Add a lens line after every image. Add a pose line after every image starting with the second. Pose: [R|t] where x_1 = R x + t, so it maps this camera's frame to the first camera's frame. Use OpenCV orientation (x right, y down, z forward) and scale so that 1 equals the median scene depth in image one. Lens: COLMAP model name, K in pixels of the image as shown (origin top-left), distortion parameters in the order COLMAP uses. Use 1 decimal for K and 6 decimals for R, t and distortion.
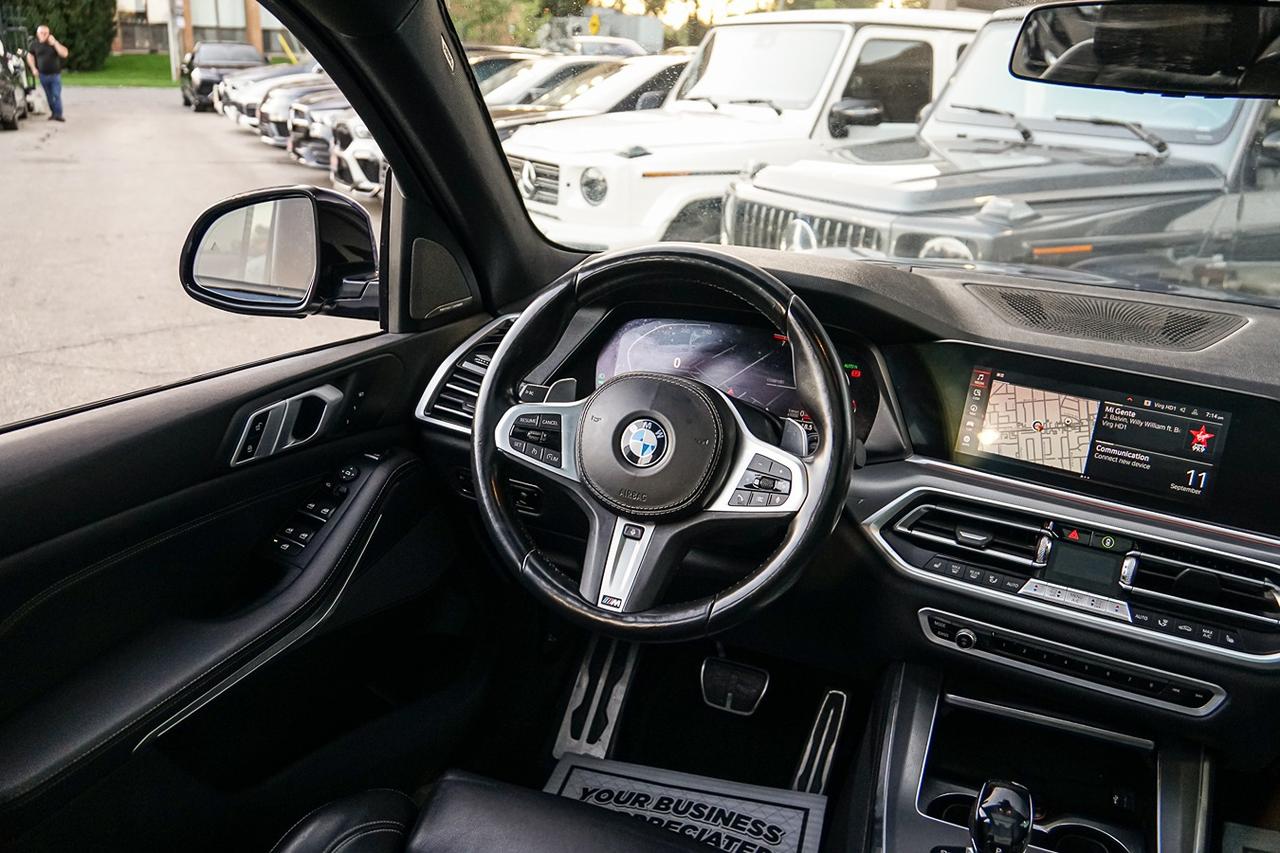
lens RADIAL K [[1005.1, 0, 643.1], [0, 1005.1, 430.6], [0, 0, 1]] dist [-0.124605, 0.088716]
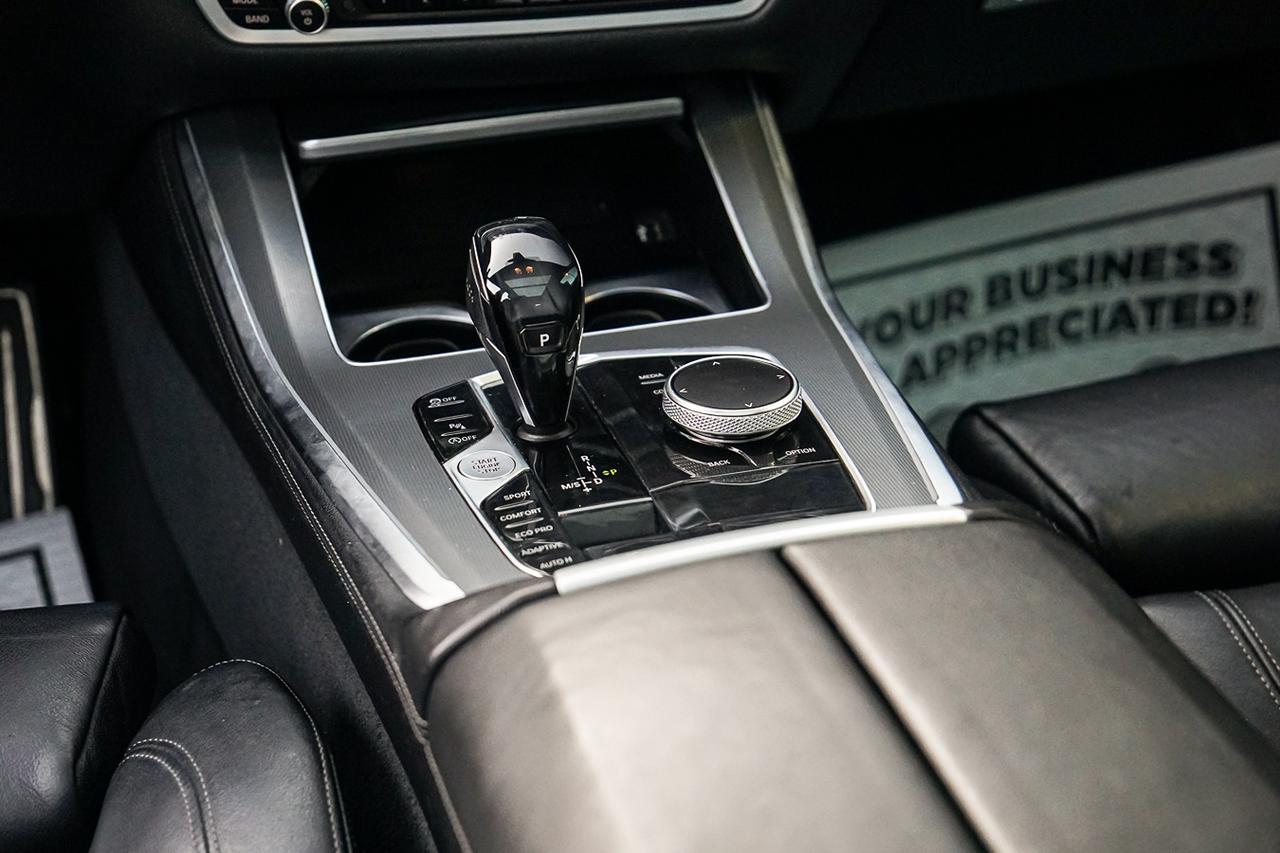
lens RADIAL K [[2102.8, 0, 640.2], [0, 2102.8, 430.7], [0, 0, 1]] dist [0.247113, 0.000000]
pose [[0.779883, -0.380857, 0.496719, -0.142694], [0.227725, 0.911838, 0.341602, 0.078821], [-0.583029, -0.153294, 0.797858, 0.043154]]
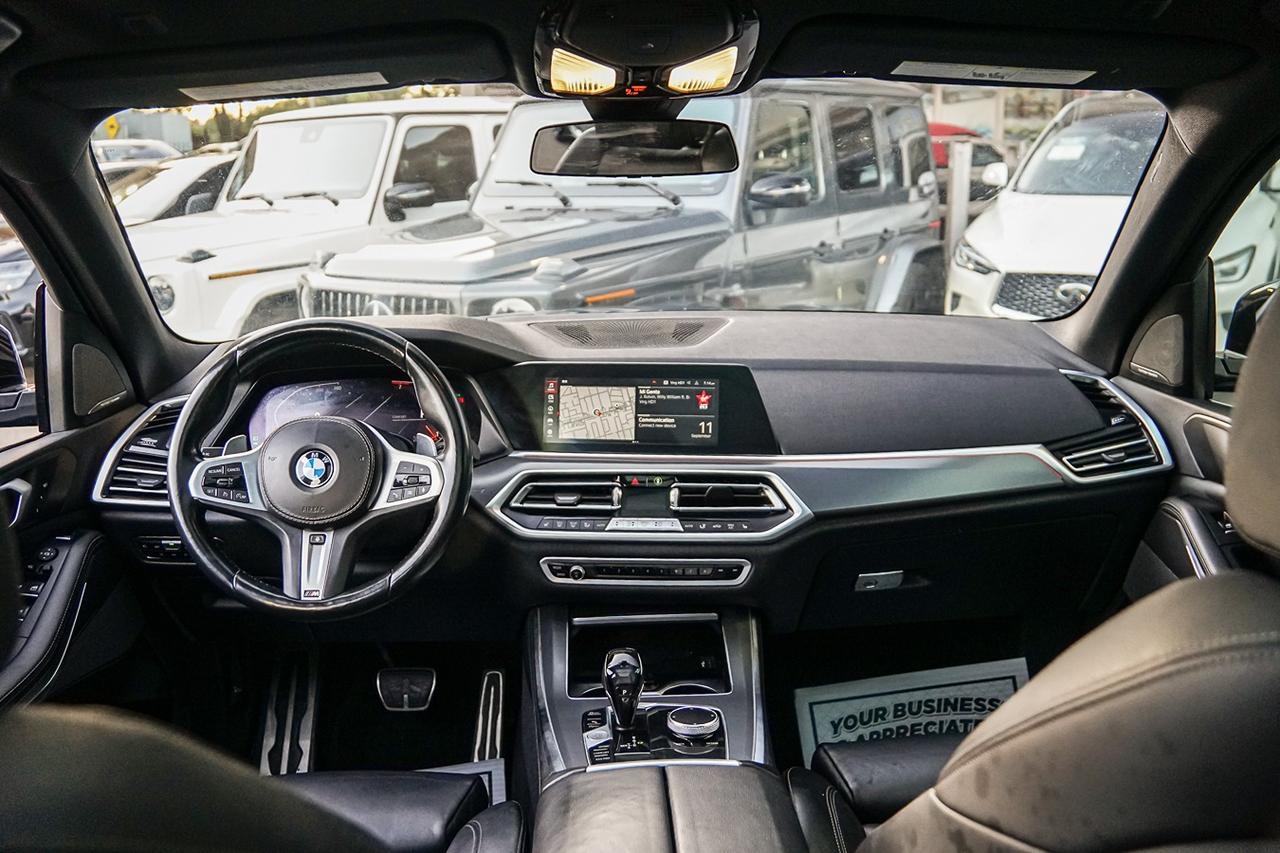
lens RADIAL K [[1005.1, 0, 634.4], [0, 1005.1, 437.8], [0, 0, 1]] dist [-0.124605, 0.088716]
pose [[0.909413, -0.165219, 0.381669, -0.100265], [0.191323, 0.981031, -0.031196, 0.086695], [-0.369275, 0.101392, 0.923772, -0.330241]]
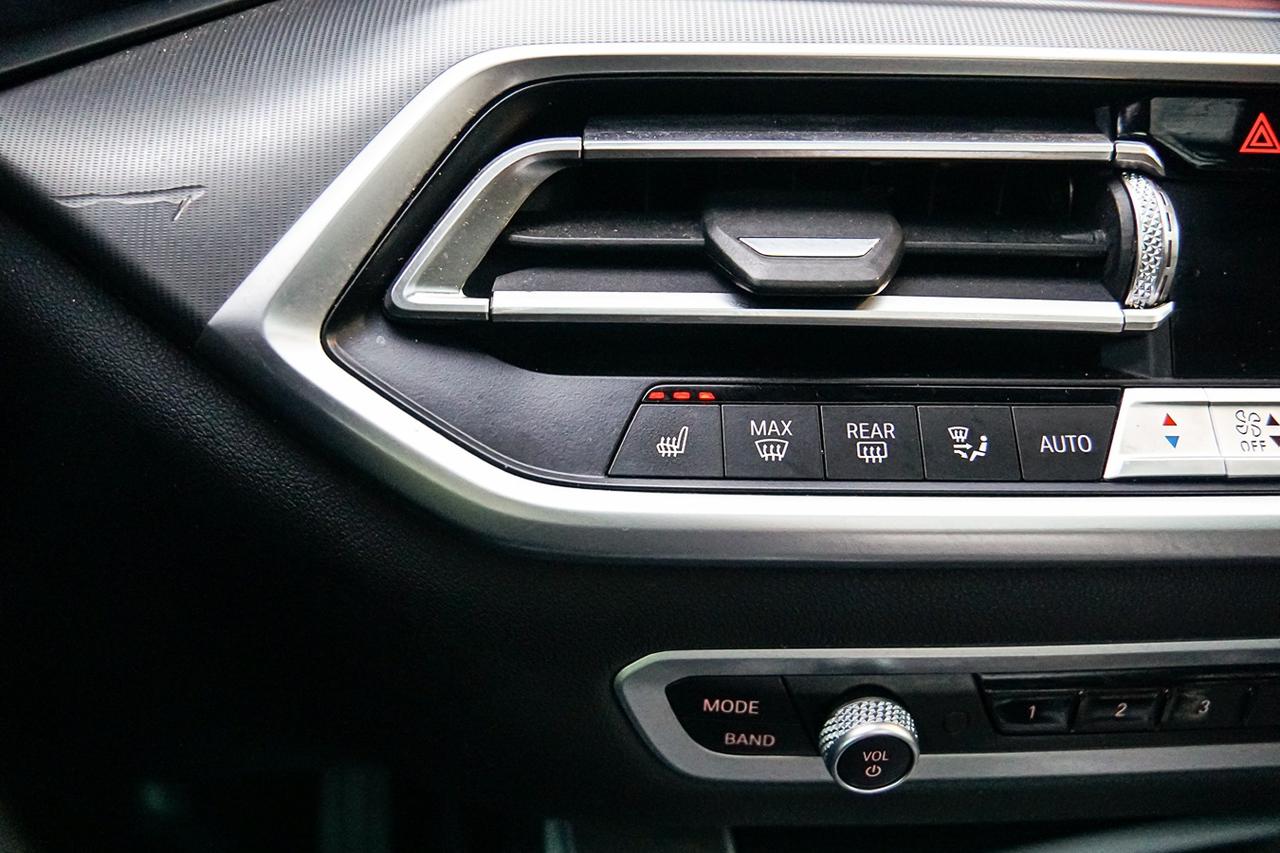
lens RADIAL K [[1005.1, 0, 641.1], [0, 1005.1, 421.8], [0, 0, 1]] dist [-0.124605, 0.088716]
pose [[0.843761, -0.278945, 0.458538, 0.209510], [0.188161, 0.953849, 0.234022, 0.088249], [-0.502656, -0.111180, 0.857308, 0.856480]]
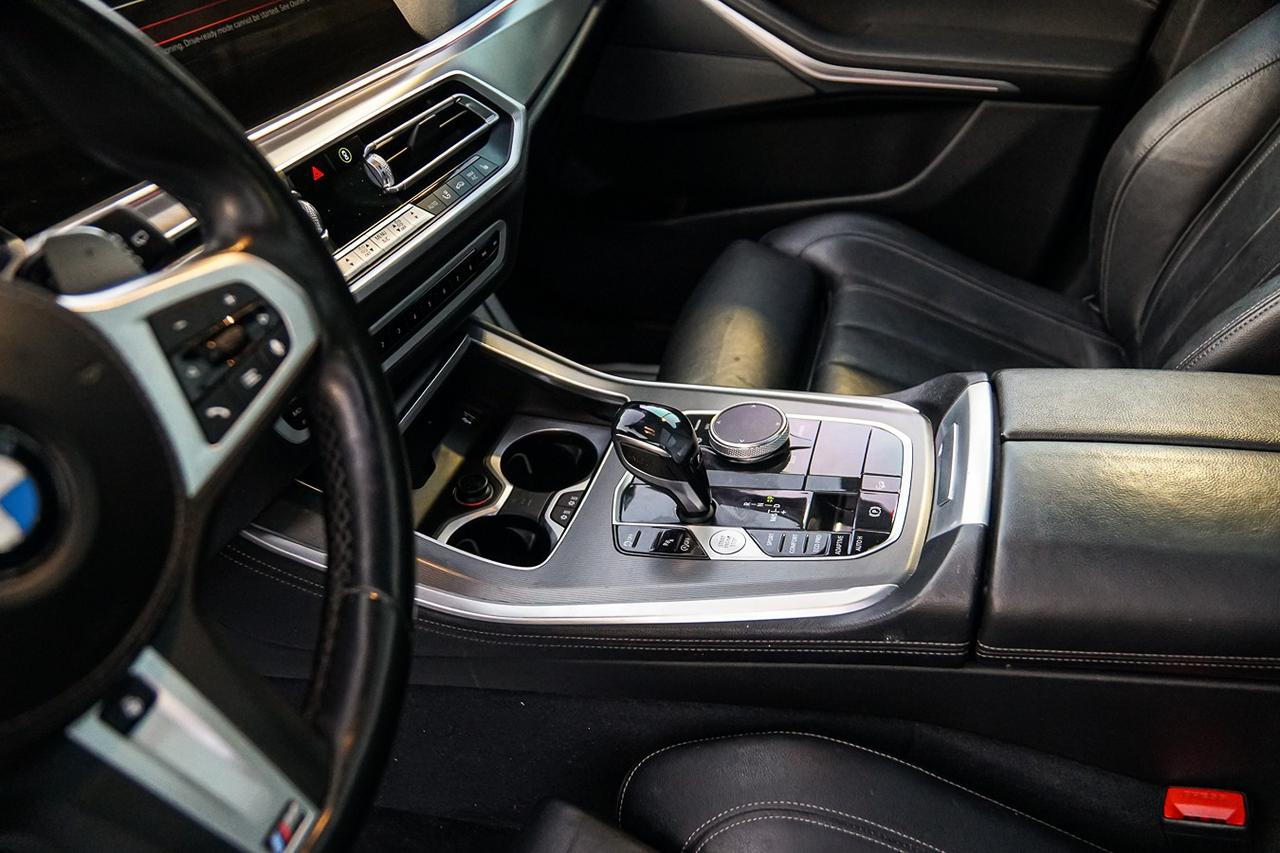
lens RADIAL K [[1005.1, 0, 638.3], [0, 1005.1, 425.0], [0, 0, 1]] dist [-0.124605, 0.088716]
pose [[-0.104344, -0.623974, 0.774447, -0.223422], [0.358328, 0.702812, 0.614537, -0.109942], [-0.927746, 0.341630, 0.150253, 0.725007]]
